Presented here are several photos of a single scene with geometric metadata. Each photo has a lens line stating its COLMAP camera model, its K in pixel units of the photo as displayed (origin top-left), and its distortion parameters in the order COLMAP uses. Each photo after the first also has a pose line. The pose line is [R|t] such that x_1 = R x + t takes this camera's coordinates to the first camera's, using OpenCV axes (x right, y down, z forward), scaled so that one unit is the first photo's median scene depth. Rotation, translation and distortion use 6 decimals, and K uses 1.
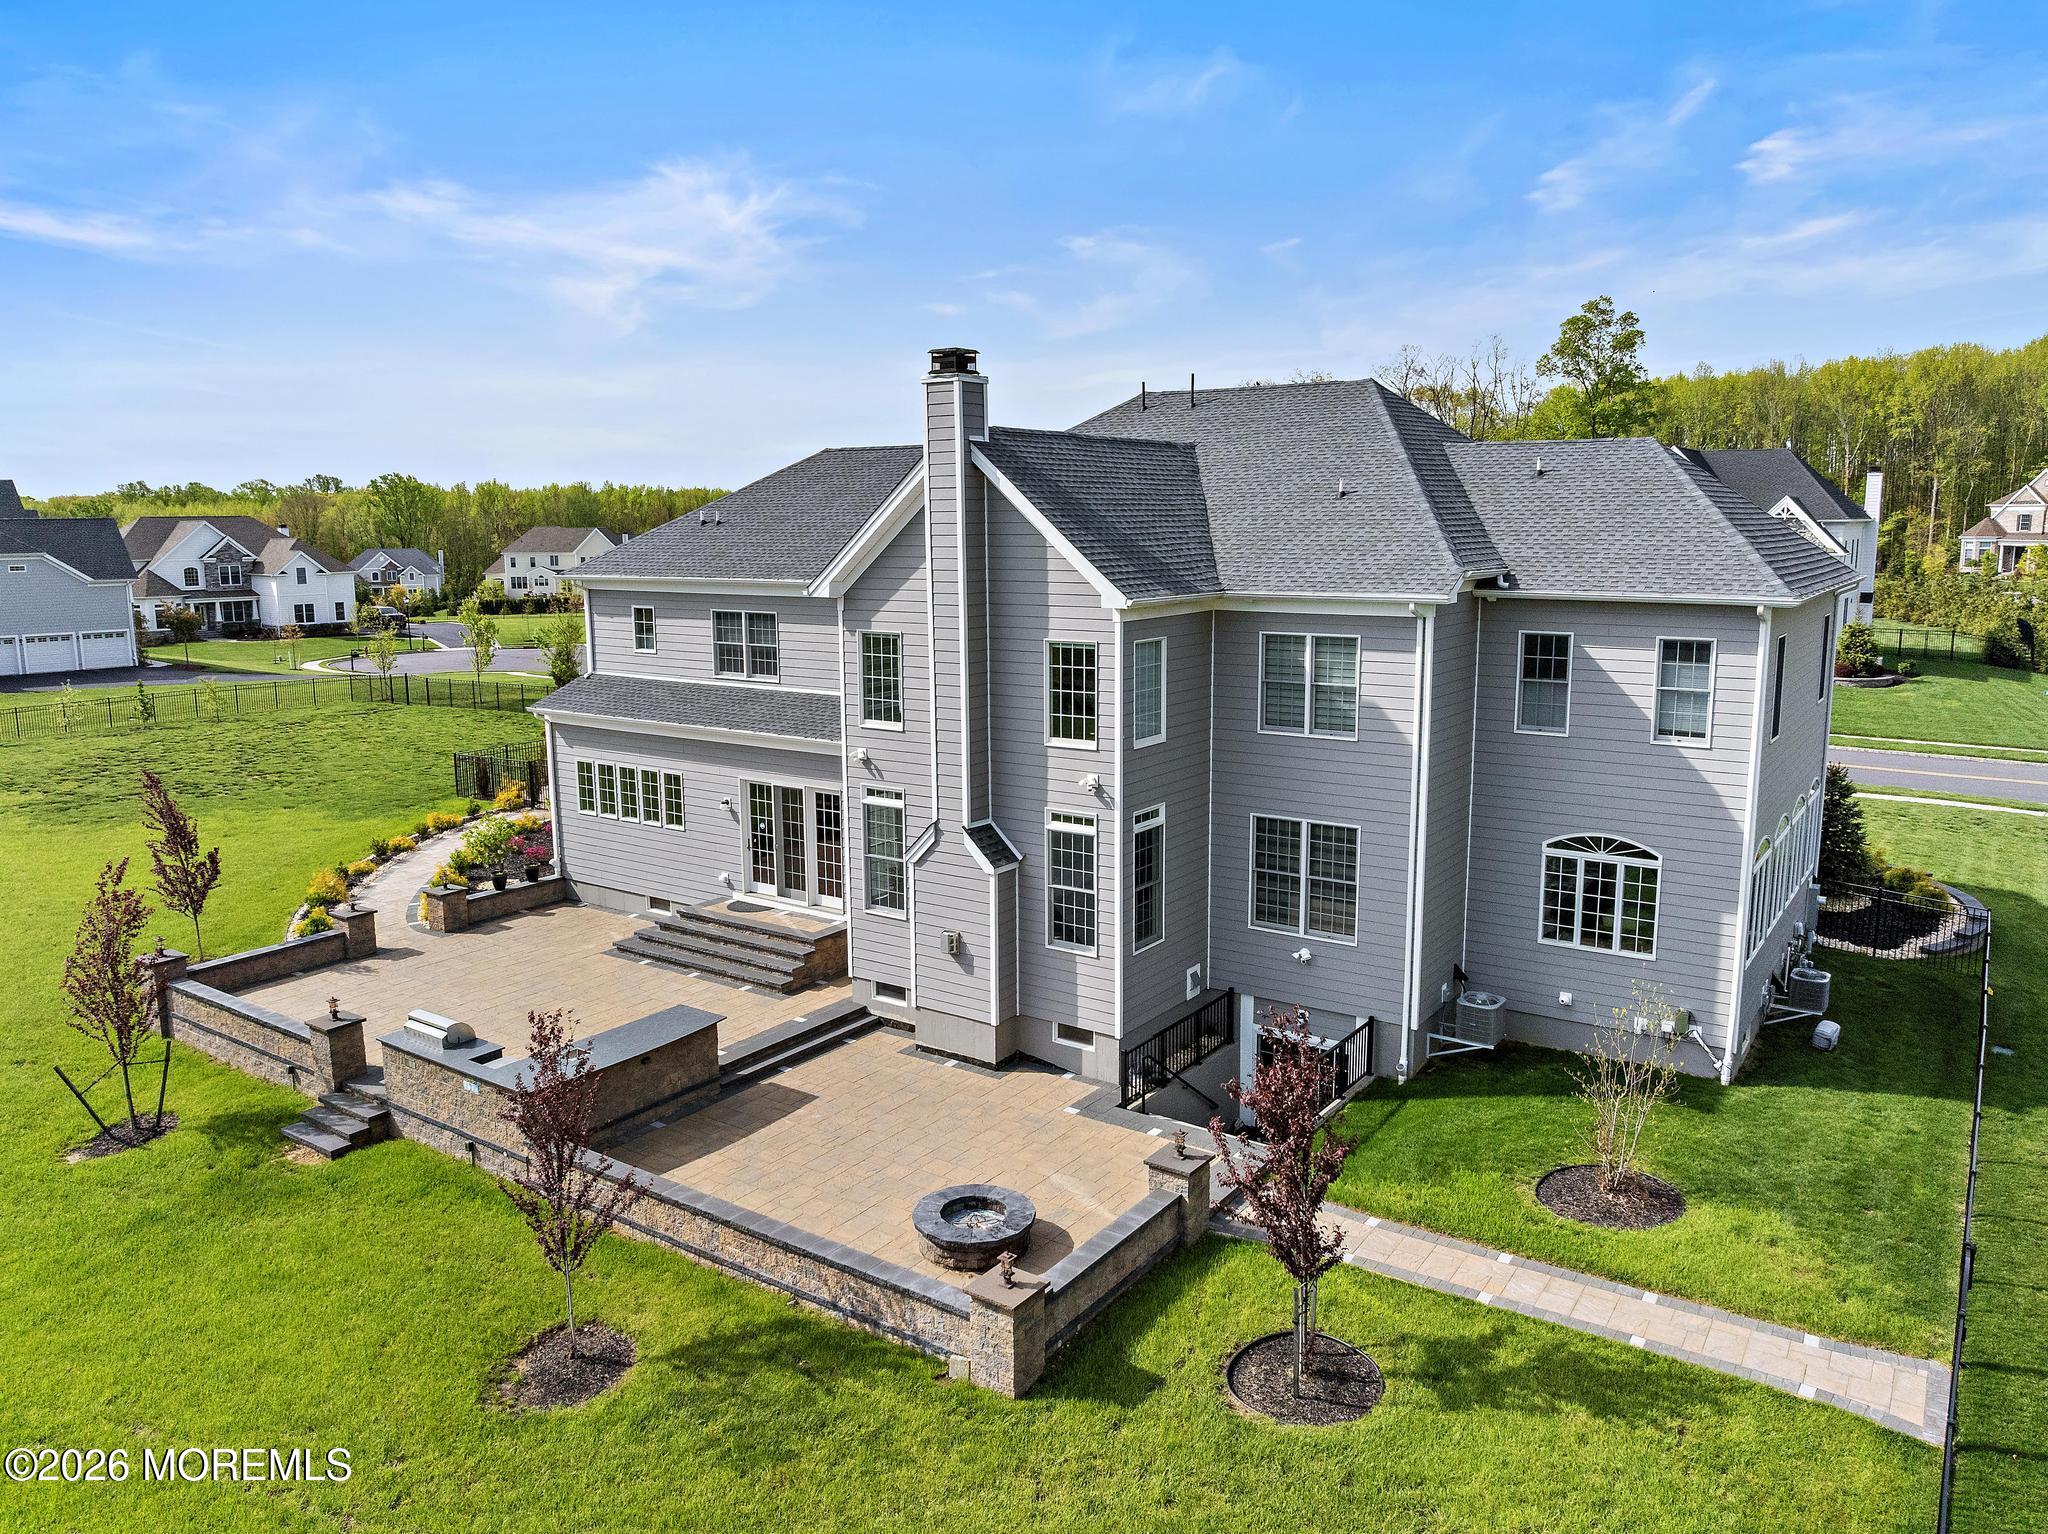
lens RADIAL K [[1451.8, 0, 1035.7], [0, 1451.8, 758.4], [0, 0, 1]] dist [-0.033473, -0.008304]
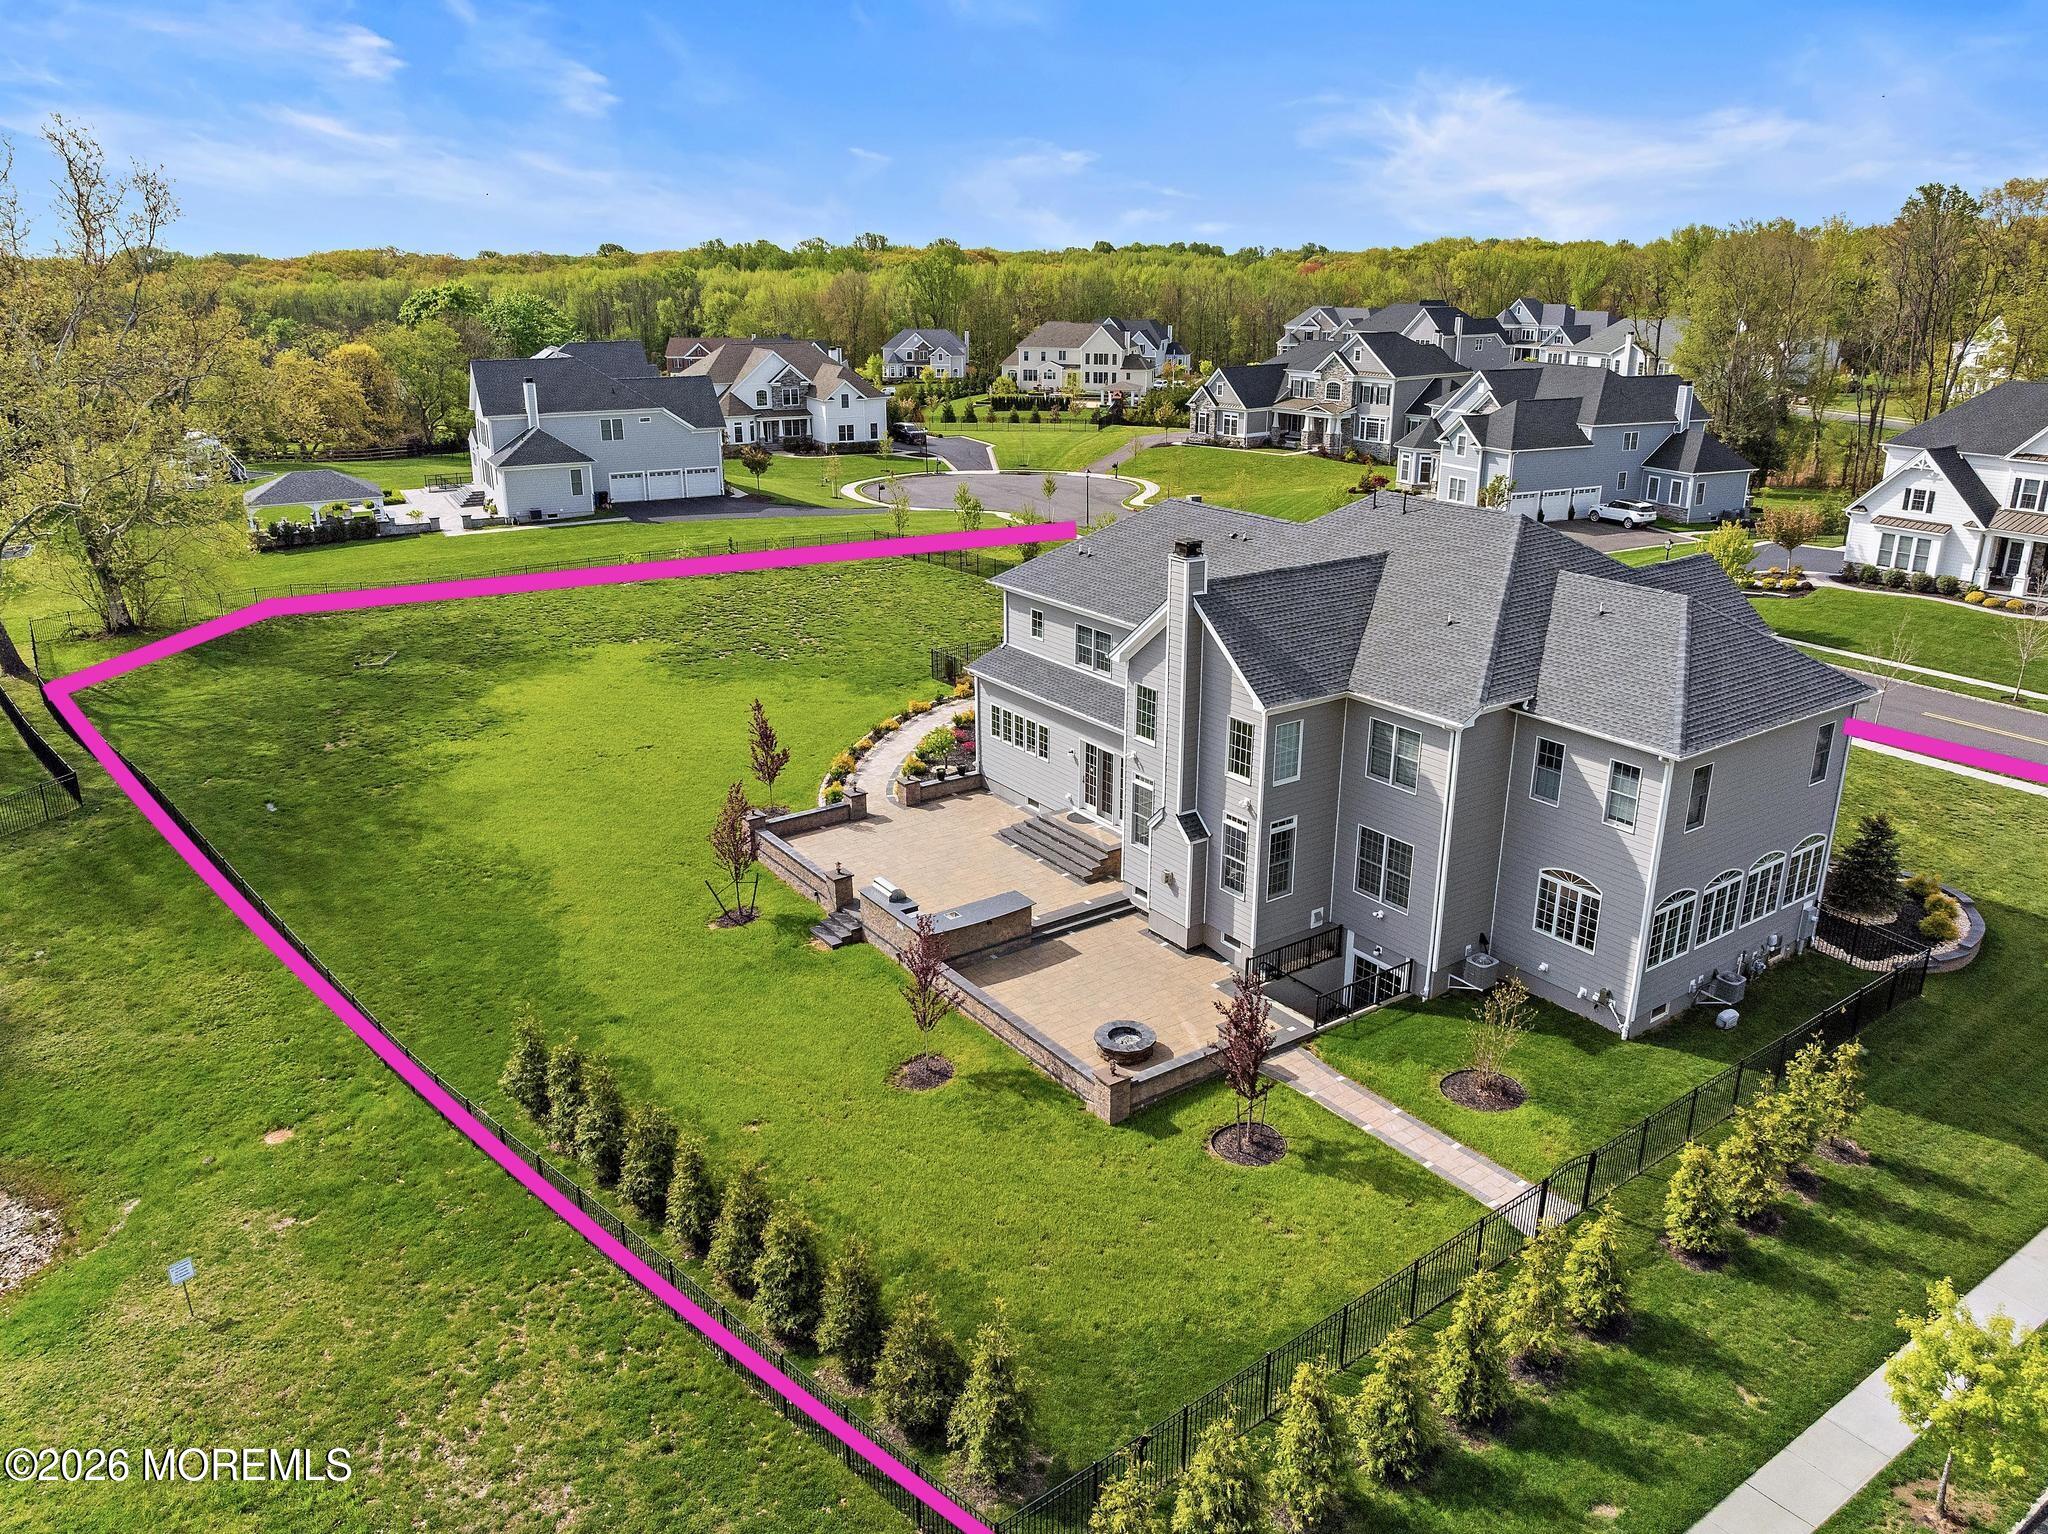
lens RADIAL K [[1471.2, 0, 1039.8], [0, 1471.2, 754.1], [0, 0, 1]] dist [-0.009864, -0.057560]
pose [[0.940395, 0.117555, -0.319121, 0.336367], [-0.064524, 0.982988, 0.171962, -0.303779], [0.333908, -0.141121, 0.931982, -0.645962]]
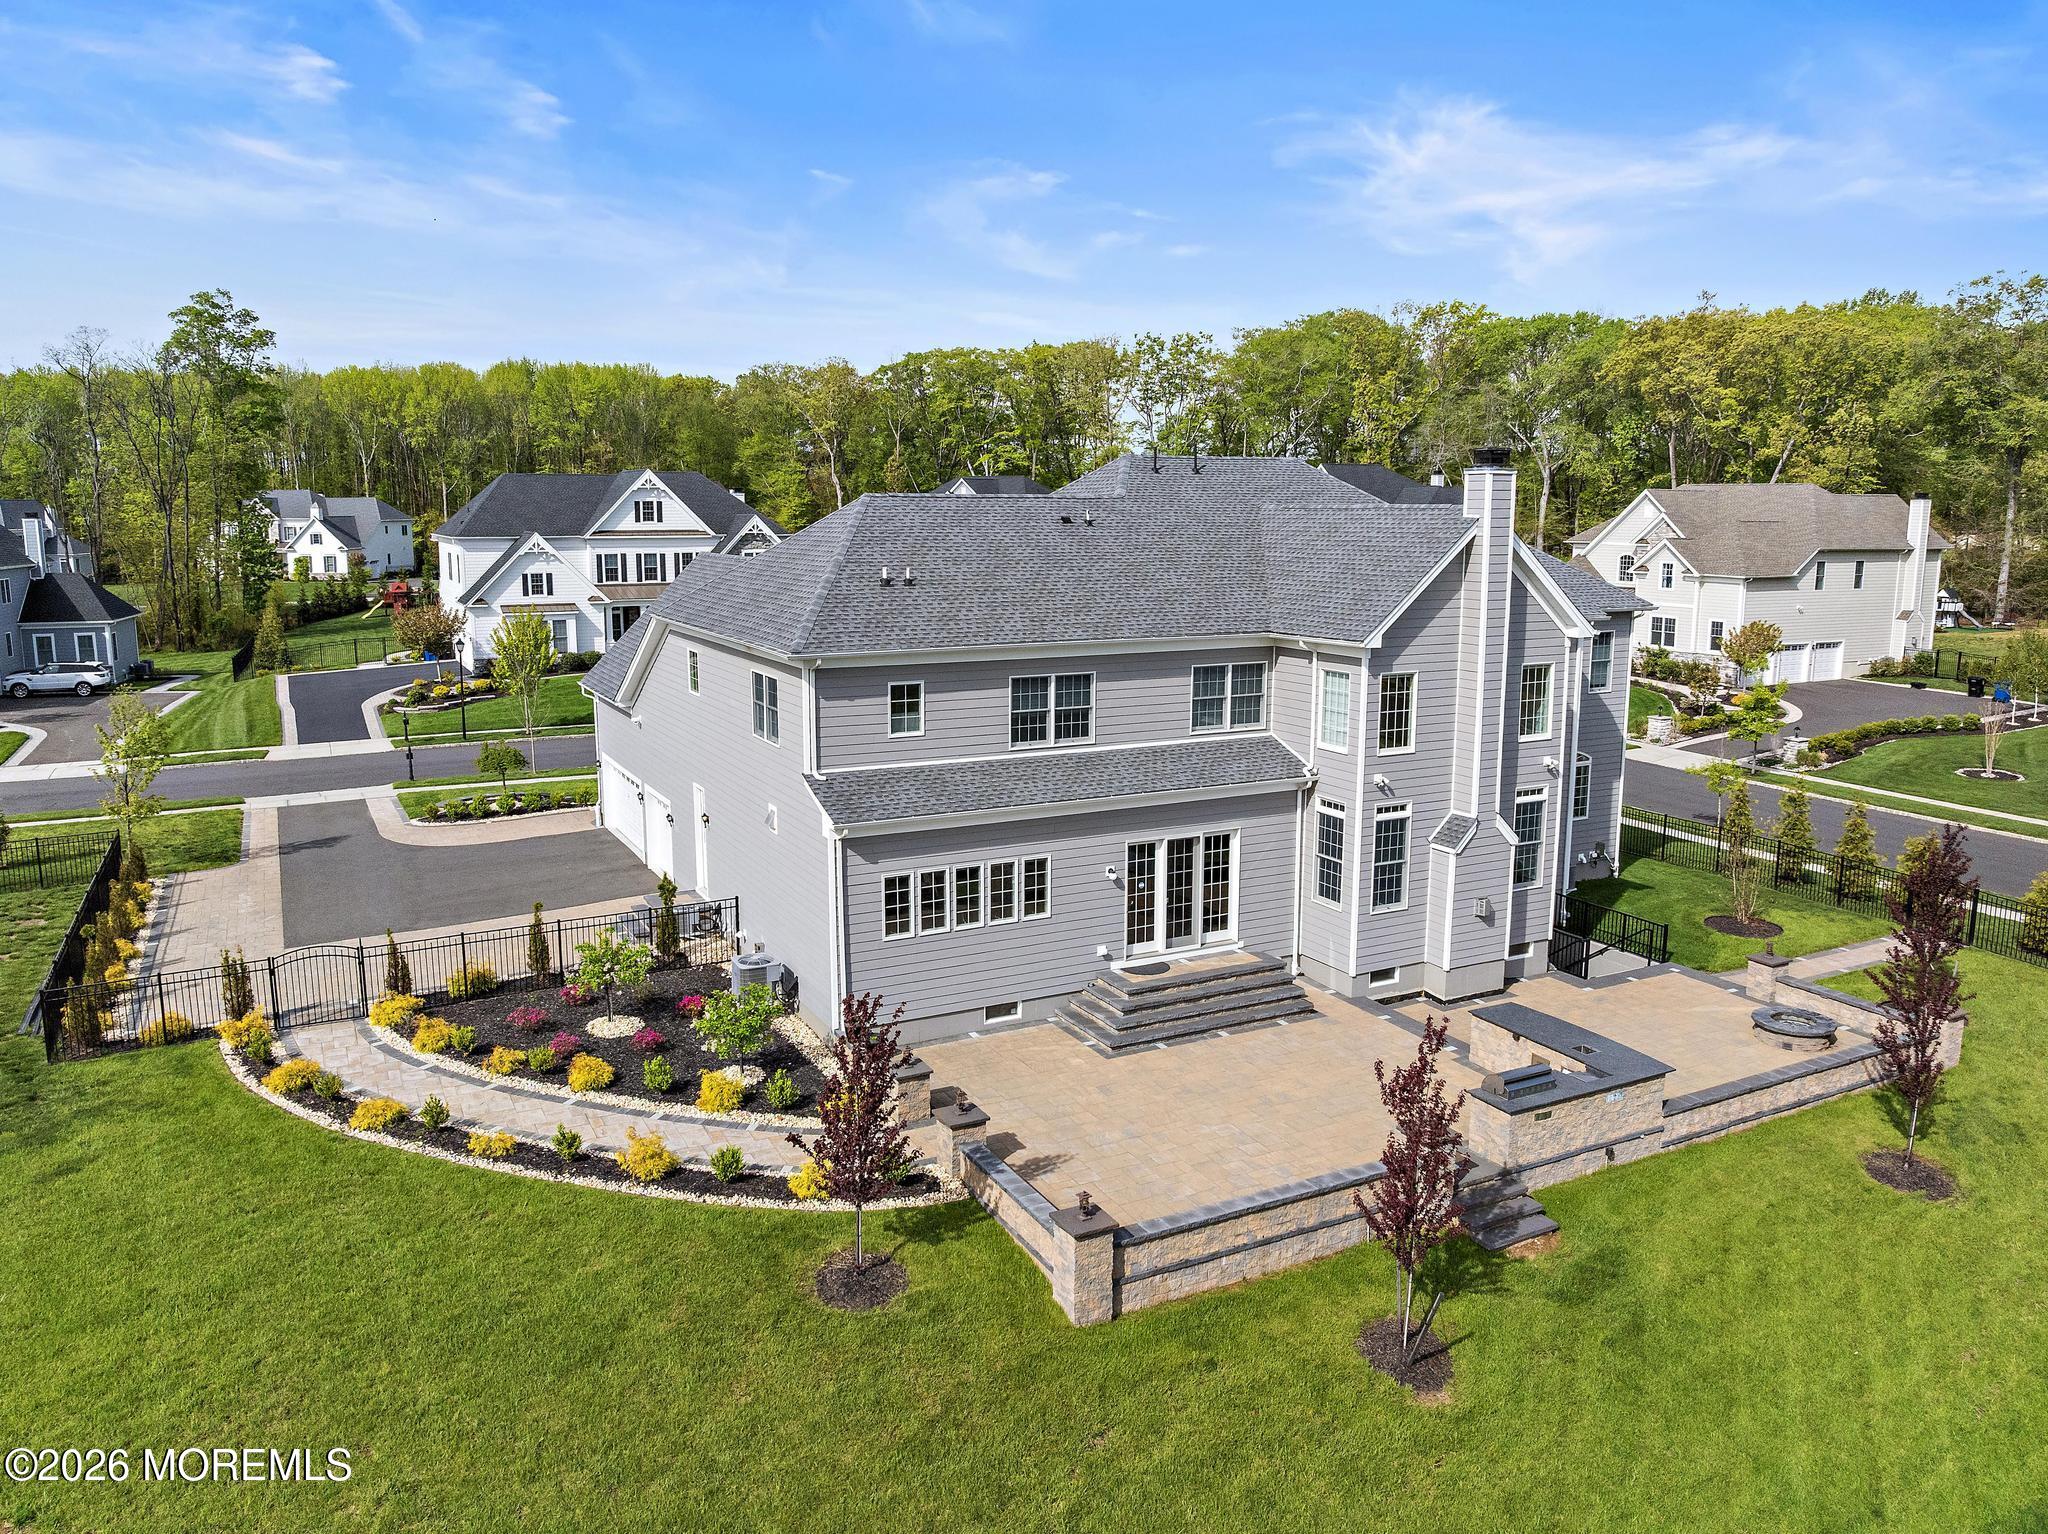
lens RADIAL K [[1451.8, 0, 1035.7], [0, 1451.8, 758.4], [0, 0, 1]] dist [-0.033473, -0.008304]
pose [[0.465465, -0.143486, 0.873358, -1.339554], [0.139746, 0.986308, 0.087564, -0.169481], [-0.873964, 0.081291, 0.479144, 0.721848]]
